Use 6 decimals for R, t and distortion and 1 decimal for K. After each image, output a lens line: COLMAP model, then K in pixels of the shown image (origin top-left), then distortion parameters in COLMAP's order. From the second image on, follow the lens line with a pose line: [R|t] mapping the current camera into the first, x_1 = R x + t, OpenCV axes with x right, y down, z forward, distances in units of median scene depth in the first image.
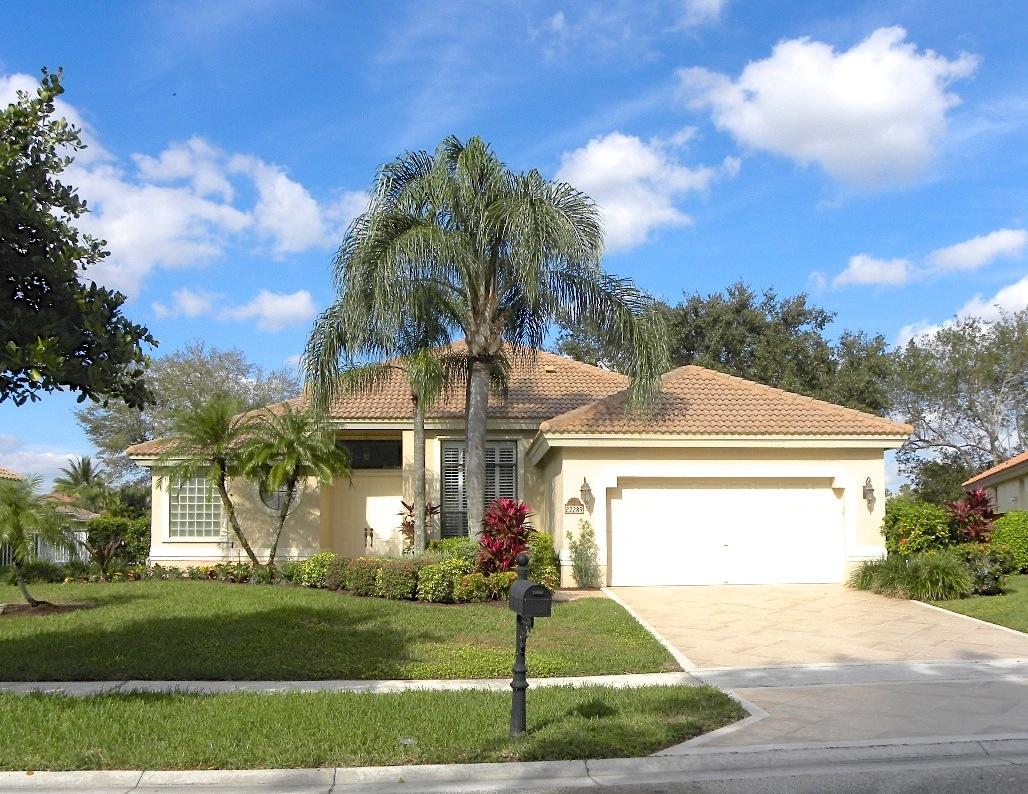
lens RADIAL K [[986.8, 0, 514.0], [0, 986.8, 397.0], [0, 0, 1]] dist [-0.069912, 0.003081]
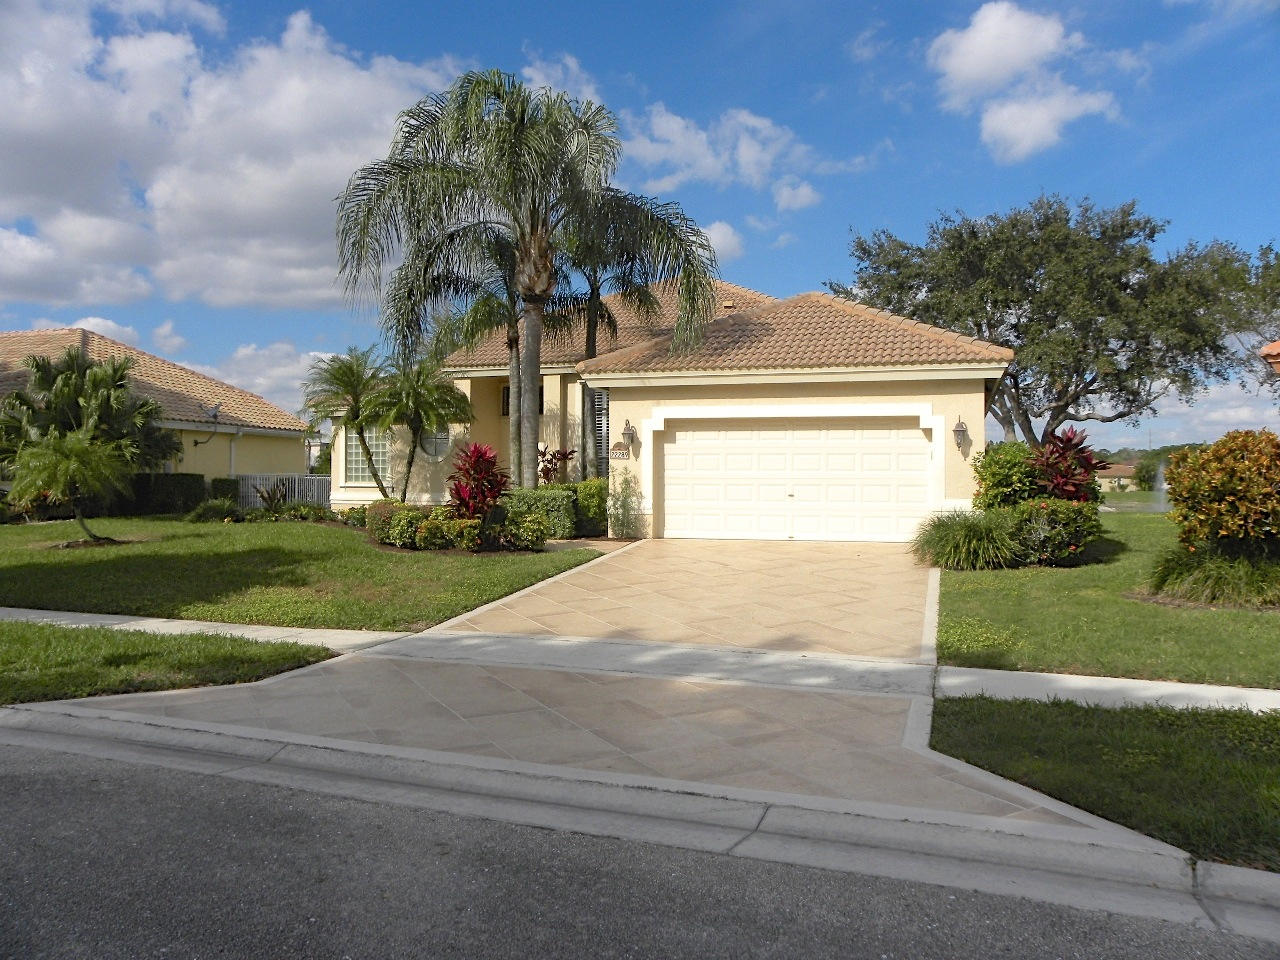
lens RADIAL K [[952.2, 0, 613.8], [0, 952.2, 477.9], [0, 0, 1]] dist [-0.140581, 0.084381]
pose [[0.922218, 0.004915, -0.386639, 0.399039], [0.048481, 0.990559, 0.128230, 0.019612], [0.383619, -0.137001, 0.913273, 0.168927]]
